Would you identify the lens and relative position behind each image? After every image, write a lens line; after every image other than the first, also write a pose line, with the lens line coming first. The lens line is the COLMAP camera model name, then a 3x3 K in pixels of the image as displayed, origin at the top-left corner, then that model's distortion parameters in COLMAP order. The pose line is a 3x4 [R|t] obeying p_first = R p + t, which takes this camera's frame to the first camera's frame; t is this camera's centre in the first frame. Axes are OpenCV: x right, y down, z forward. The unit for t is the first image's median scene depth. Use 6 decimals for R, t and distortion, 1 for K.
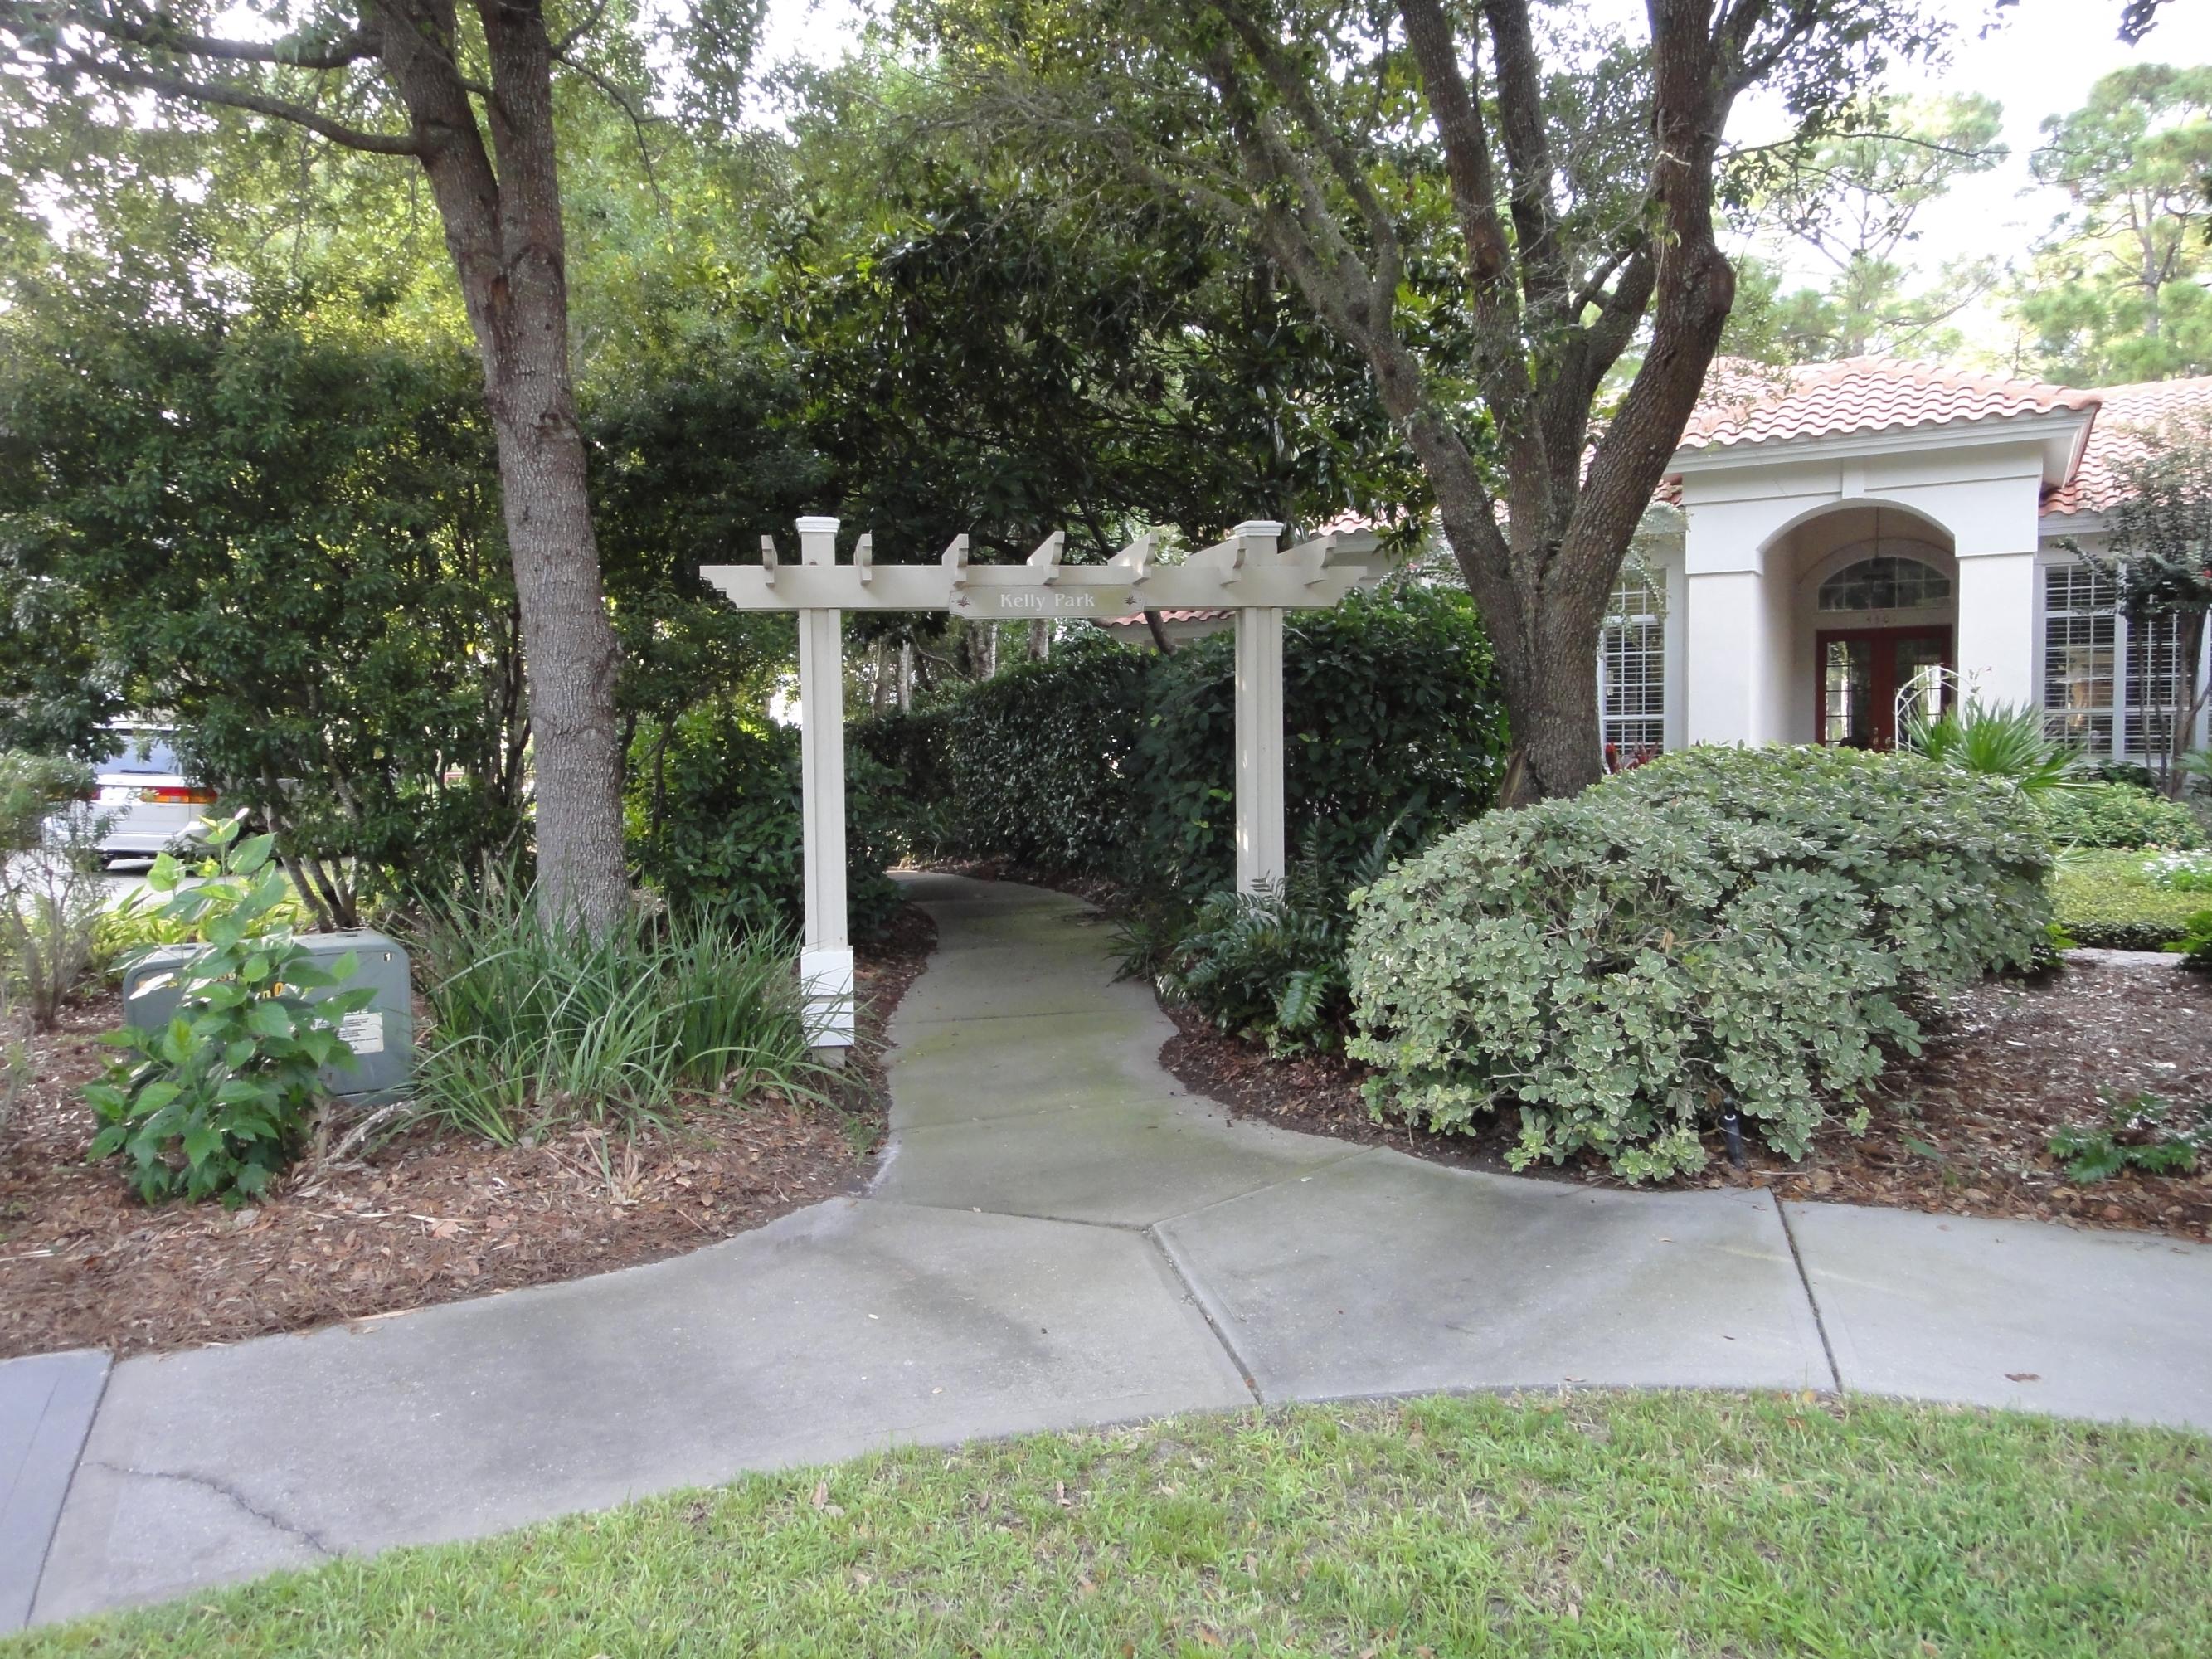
lens RADIAL K [[1699.5, 0, 1106.0], [0, 1699.5, 826.8], [0, 0, 1]] dist [-0.009194, -0.001655]
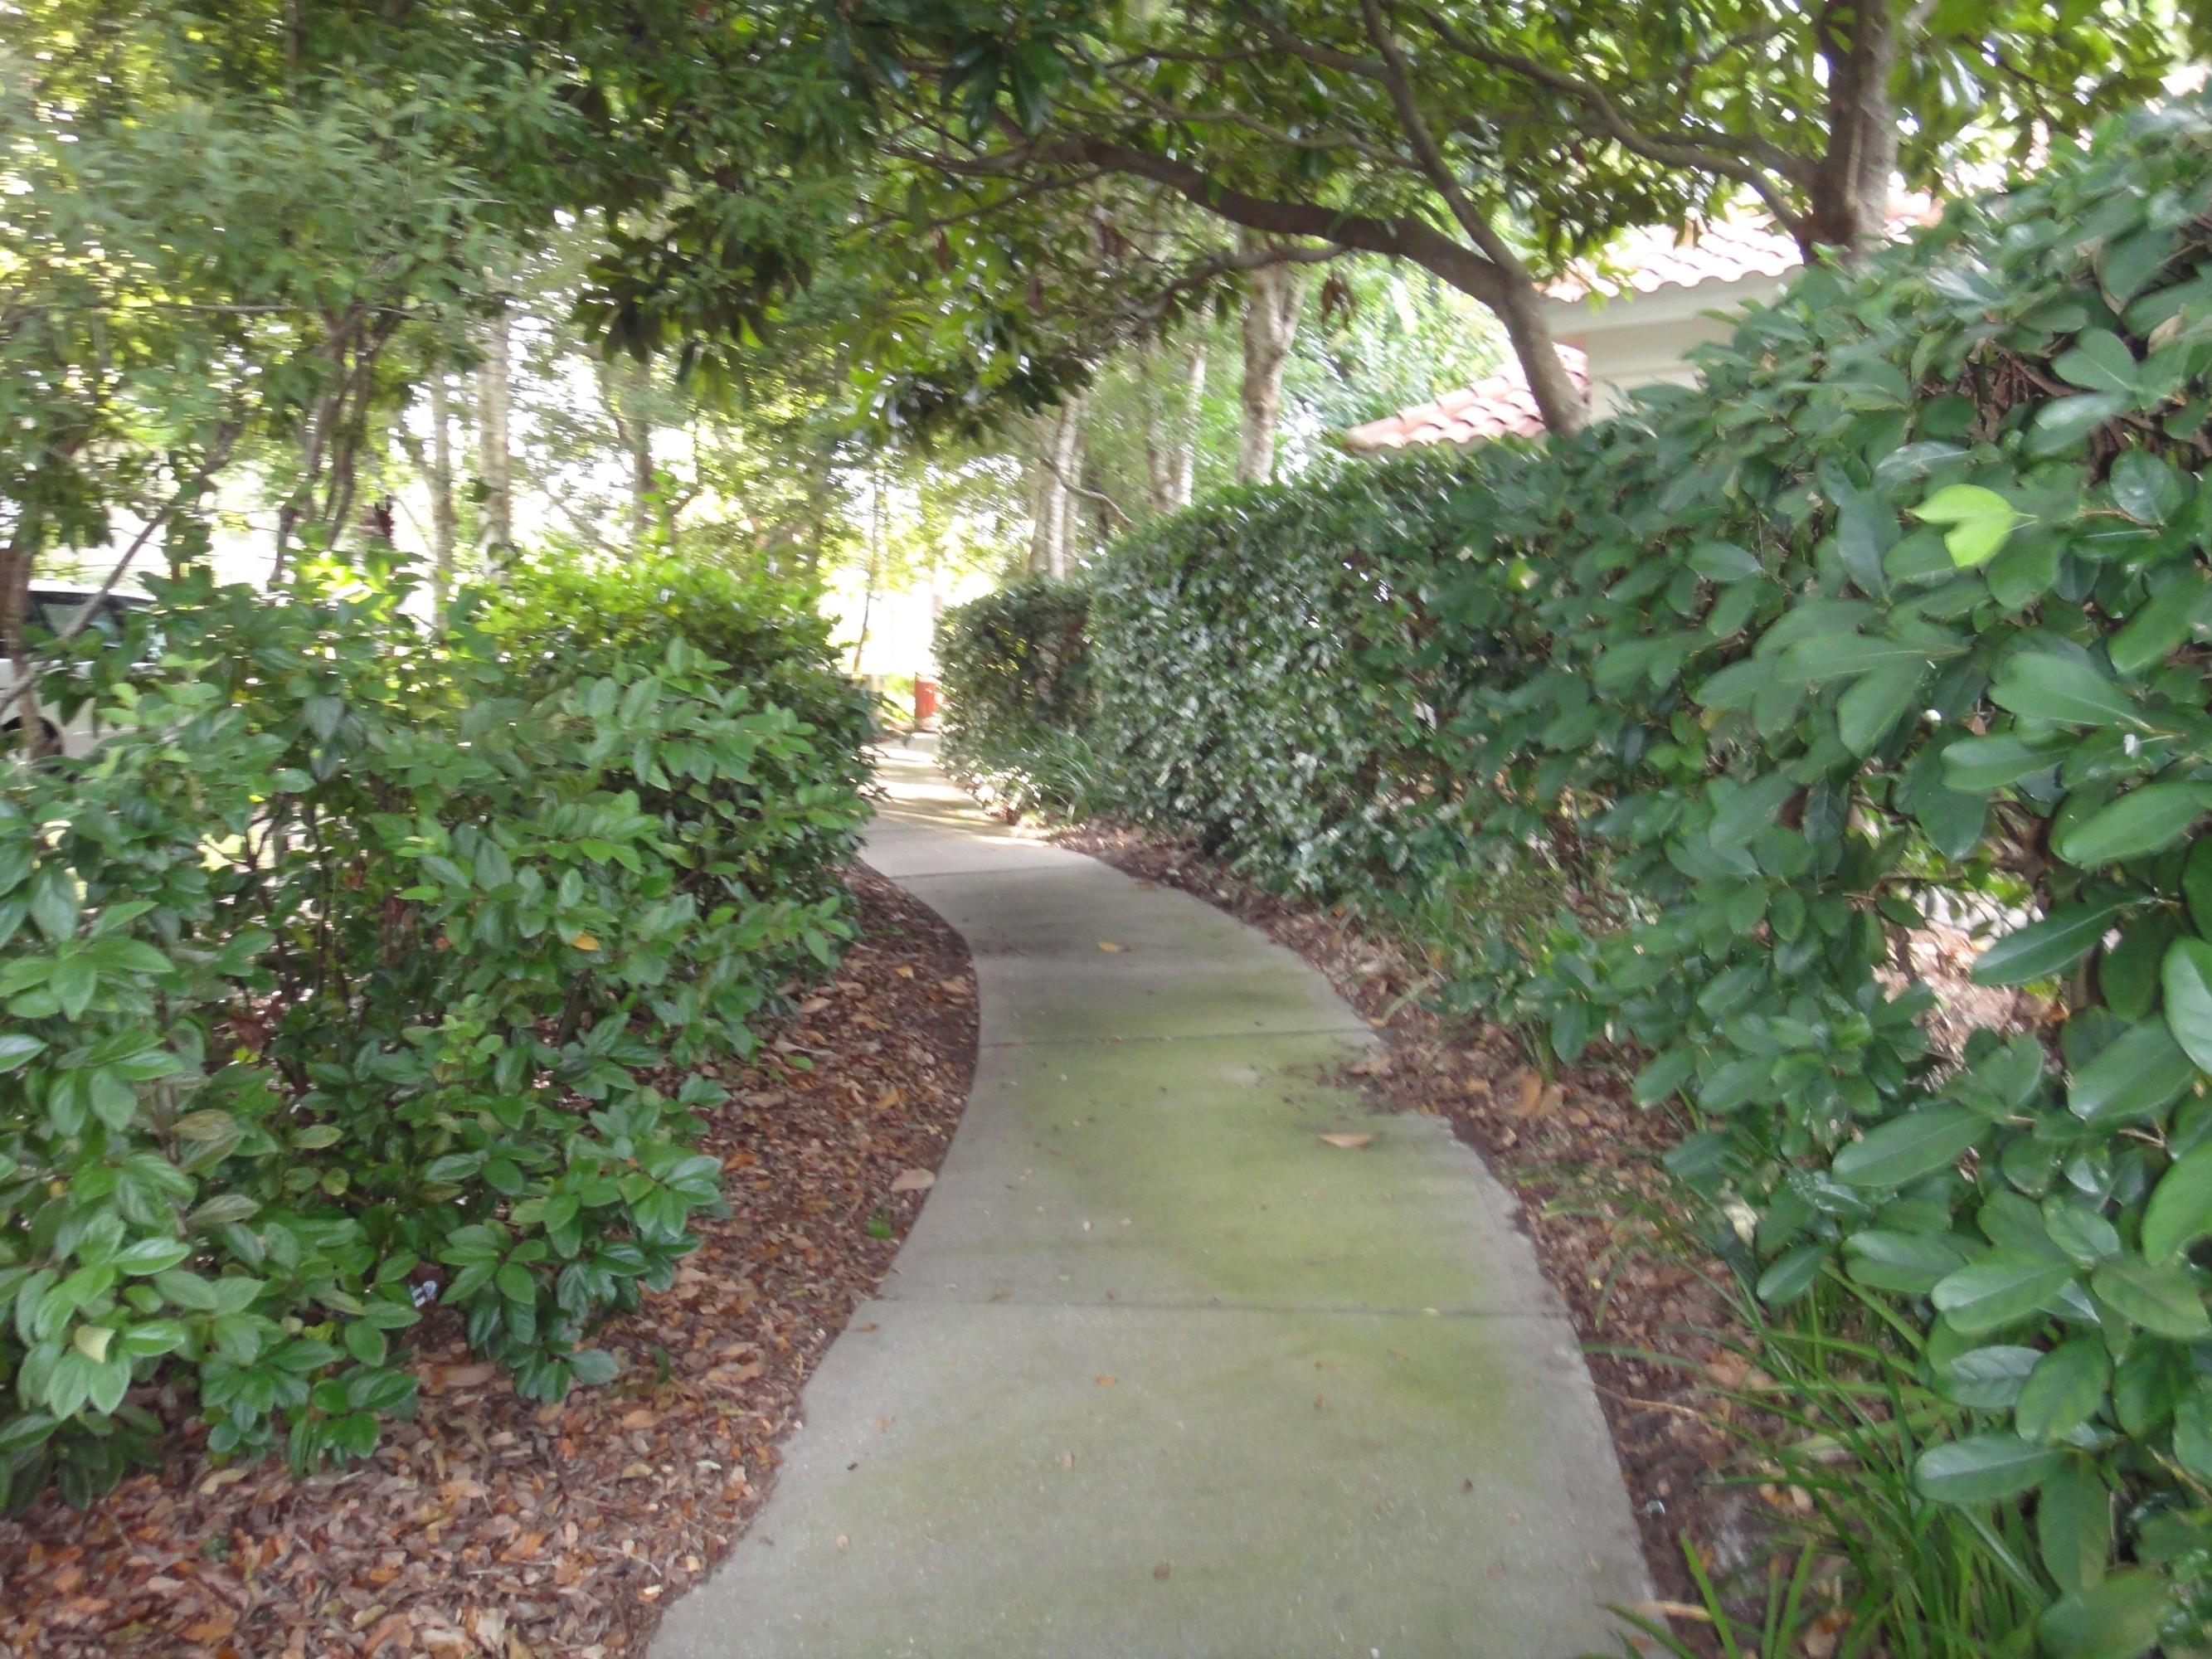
lens RADIAL K [[1699.5, 0, 1105.8], [0, 1699.5, 829.3], [0, 0, 1]] dist [-0.009194, -0.001655]
pose [[0.991351, 0.034379, -0.126657, -0.014334], [-0.025795, 0.997297, 0.068795, -0.024498], [0.128680, -0.064932, 0.989558, 0.471971]]
